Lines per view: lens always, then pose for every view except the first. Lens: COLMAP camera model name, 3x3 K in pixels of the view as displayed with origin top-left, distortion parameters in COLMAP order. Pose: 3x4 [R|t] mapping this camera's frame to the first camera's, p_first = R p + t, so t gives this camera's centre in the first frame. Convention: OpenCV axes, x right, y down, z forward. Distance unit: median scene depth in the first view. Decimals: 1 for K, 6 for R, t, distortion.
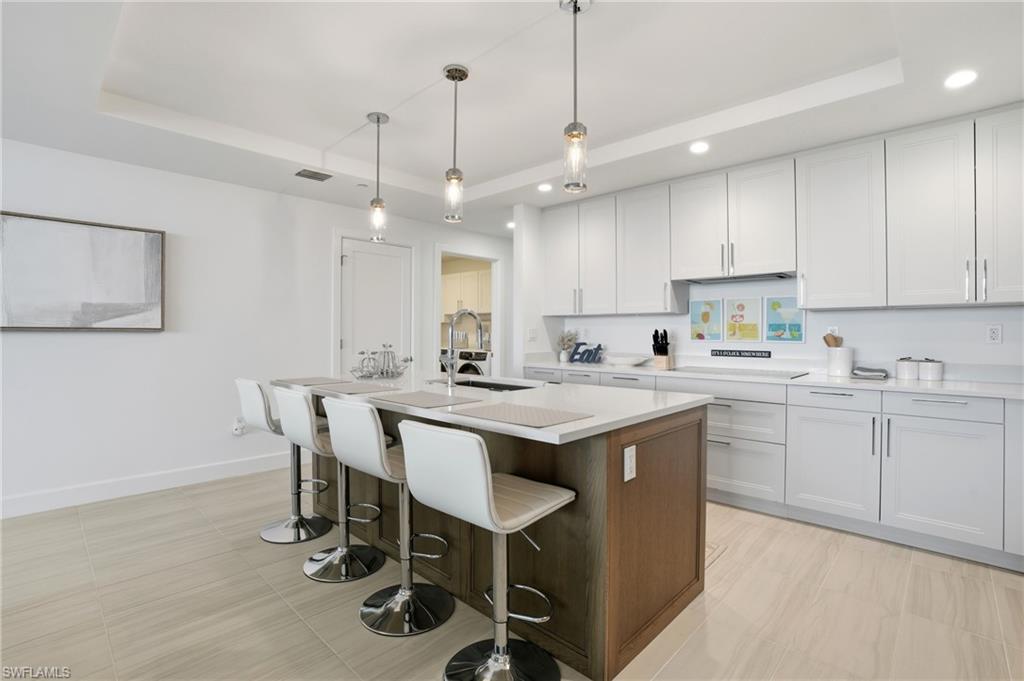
lens RADIAL K [[496.6, 0, 515.5], [0, 496.6, 331.7], [0, 0, 1]] dist [-0.027095, 0.001645]
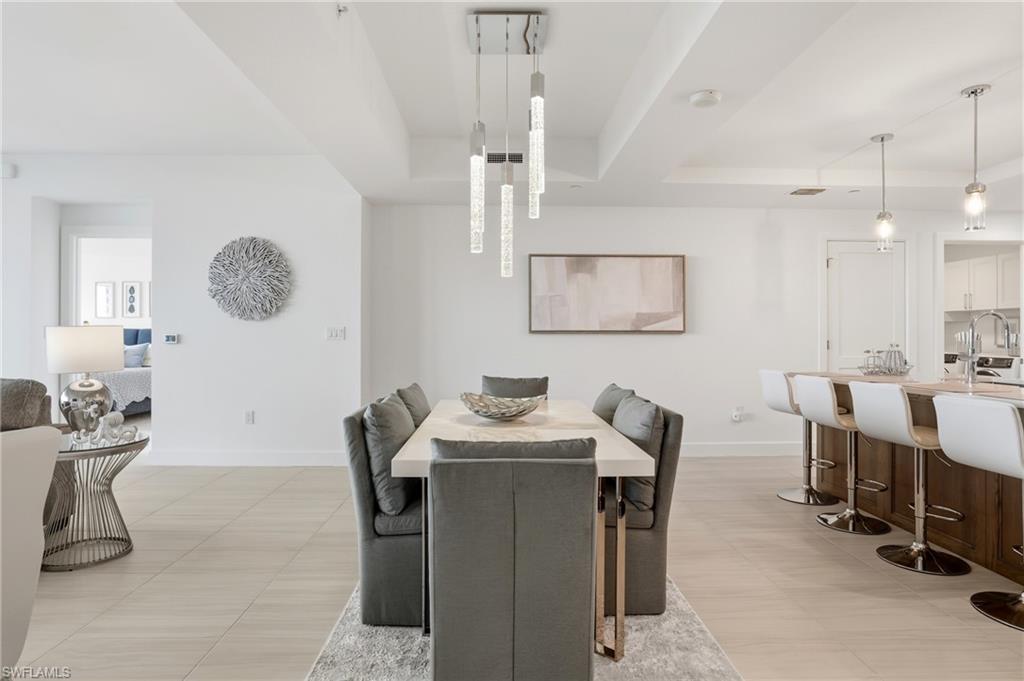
lens RADIAL K [[560.4, 0, 518.8], [0, 560.4, 334.7], [0, 0, 1]] dist [-0.025515, 0.006917]
pose [[0.706388, -0.002228, -0.707822, 0.019204], [0.004013, 0.999992, 0.000857, 0.000979], [0.707814, -0.003446, 0.706391, -0.426724]]
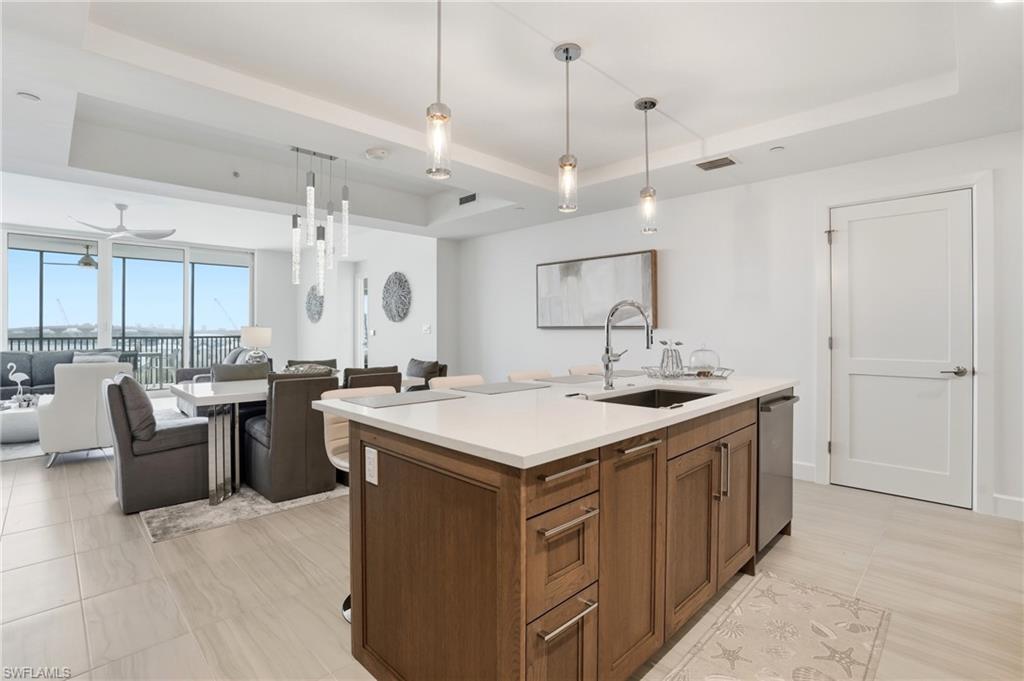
lens RADIAL K [[456.2, 0, 473.4], [0, 456.2, 334.1], [0, 0, 1]] dist [-0.032343, -0.000394]
pose [[-0.013682, 0.004870, -0.999895, 0.584569], [0.006662, 0.999966, 0.004779, 0.009119], [0.999884, -0.006596, -0.013714, 0.658054]]
